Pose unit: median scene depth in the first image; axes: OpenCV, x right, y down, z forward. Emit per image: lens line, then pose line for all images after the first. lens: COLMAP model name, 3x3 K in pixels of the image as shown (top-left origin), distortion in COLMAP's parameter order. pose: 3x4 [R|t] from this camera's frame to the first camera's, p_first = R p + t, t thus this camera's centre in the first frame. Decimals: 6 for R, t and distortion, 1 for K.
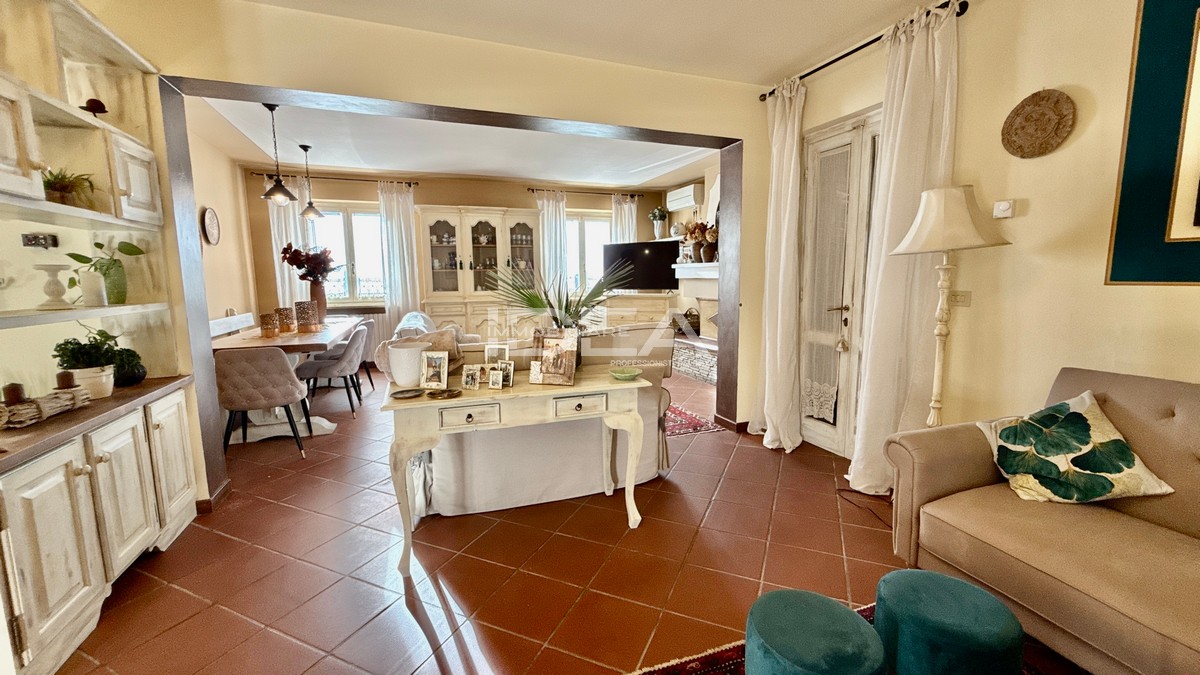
lens RADIAL K [[475.5, 0, 600.0], [0, 475.5, 337.5], [0, 0, 1]] dist [-0.003392, 0.000574]
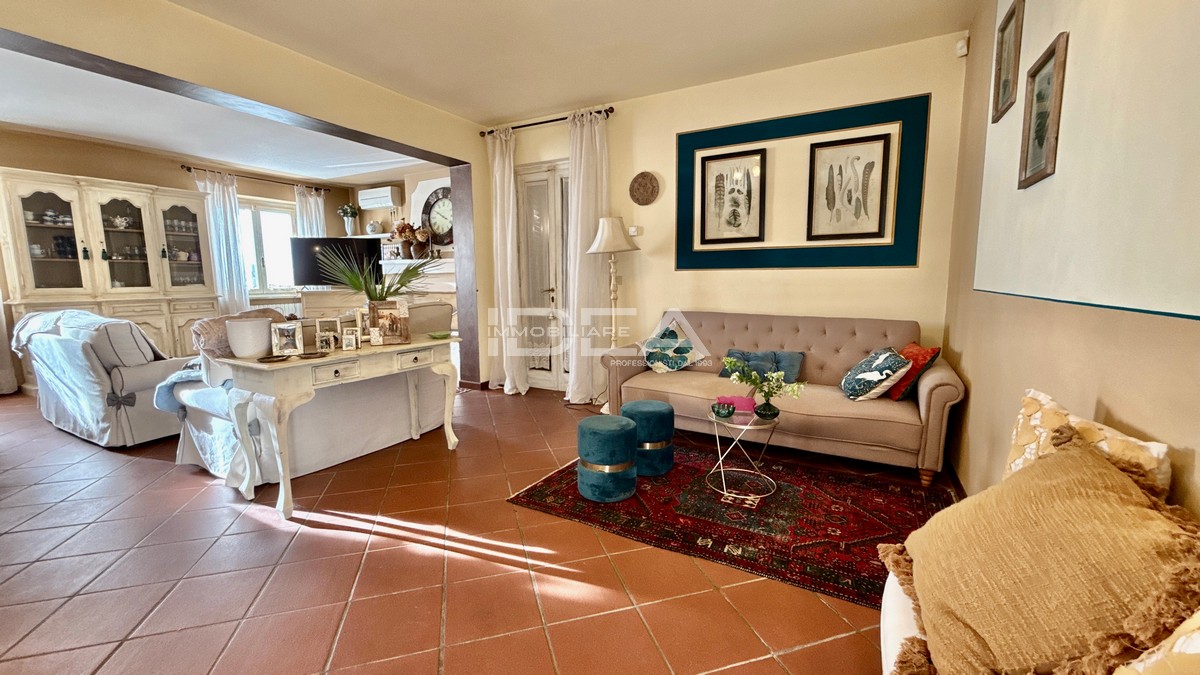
lens RADIAL K [[475.5, 0, 600.0], [0, 475.5, 337.5], [0, 0, 1]] dist [-0.003392, 0.000574]
pose [[0.759653, -0.074802, 0.646013, -0.188977], [0.080385, 0.996545, 0.020864, 0.037343], [-0.645342, 0.036081, 0.763041, -0.126240]]
